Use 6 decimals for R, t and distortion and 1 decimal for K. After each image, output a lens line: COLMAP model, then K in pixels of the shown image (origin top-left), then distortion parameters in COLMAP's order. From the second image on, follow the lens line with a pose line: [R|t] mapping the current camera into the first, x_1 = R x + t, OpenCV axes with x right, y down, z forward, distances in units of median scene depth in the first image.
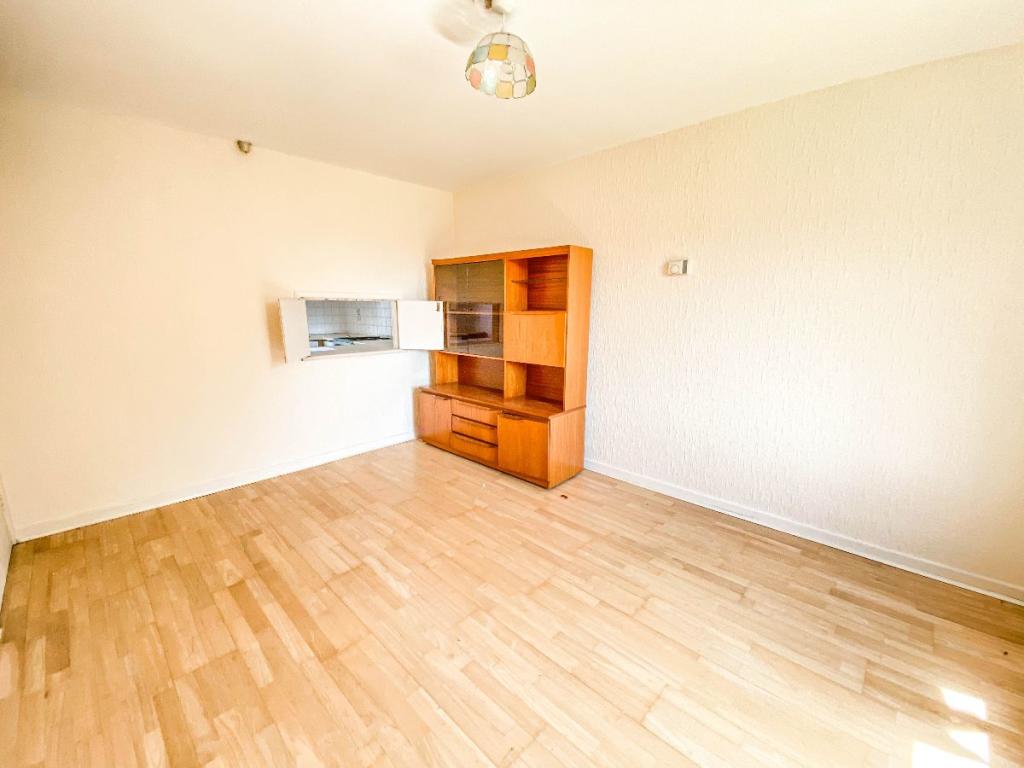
lens RADIAL K [[408.1, 0, 508.2], [0, 408.1, 384.6], [0, 0, 1]] dist [-0.000782, -0.004607]
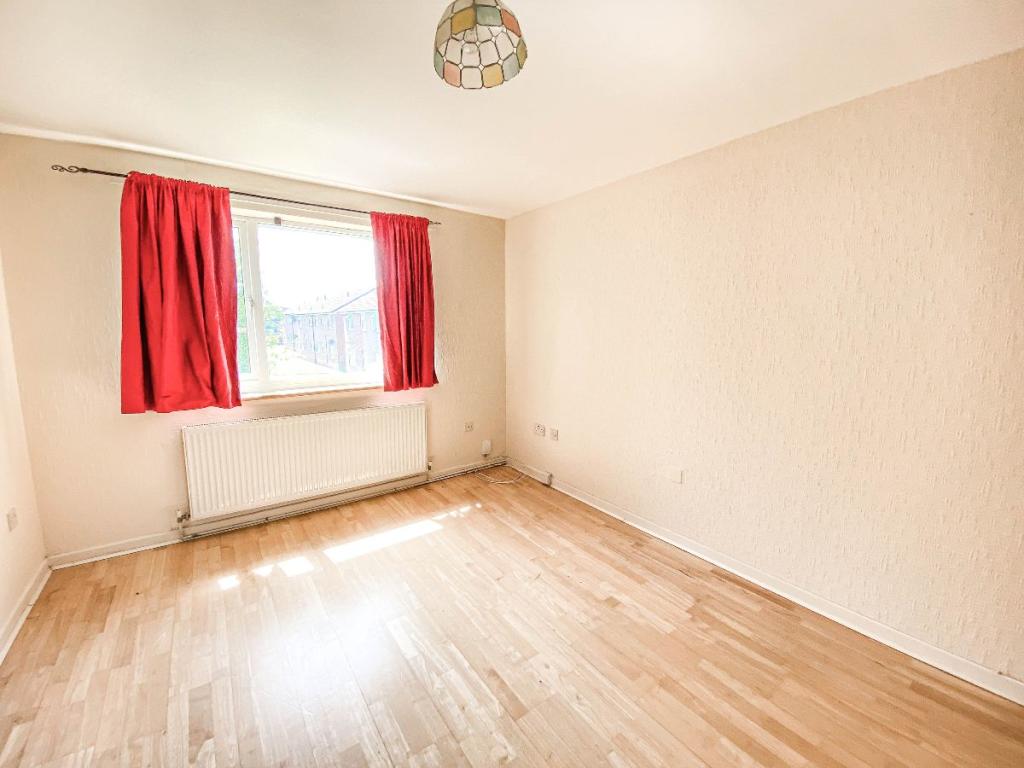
lens RADIAL K [[408.1, 0, 517.8], [0, 408.1, 382.2], [0, 0, 1]] dist [-0.000782, -0.004607]
pose [[-0.984743, -0.025347, 0.172158, -0.145597], [0.032429, 0.945272, 0.324668, -0.250527], [-0.170966, 0.325297, -0.930028, 1.116166]]
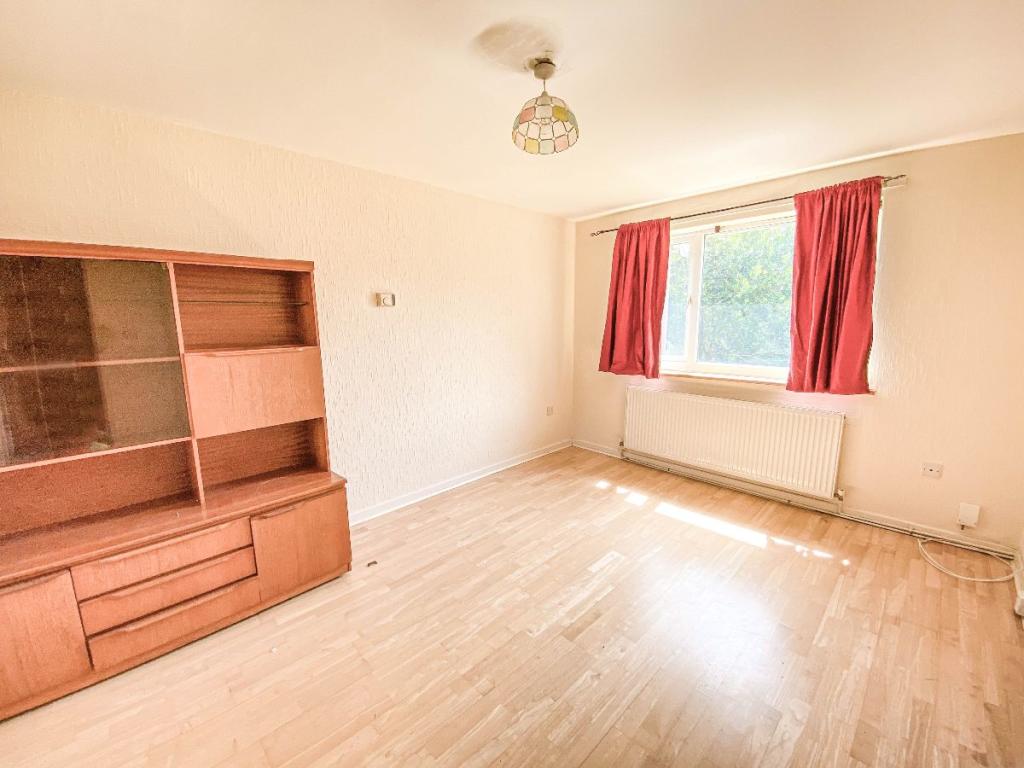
lens RADIAL K [[408.1, 0, 512.4], [0, 408.1, 385.2], [0, 0, 1]] dist [-0.000782, -0.004607]
pose [[0.027141, -0.158295, 0.987019, -0.712199], [0.202559, 0.967770, 0.149638, -0.166038], [-0.978894, 0.195868, 0.058331, 0.686189]]
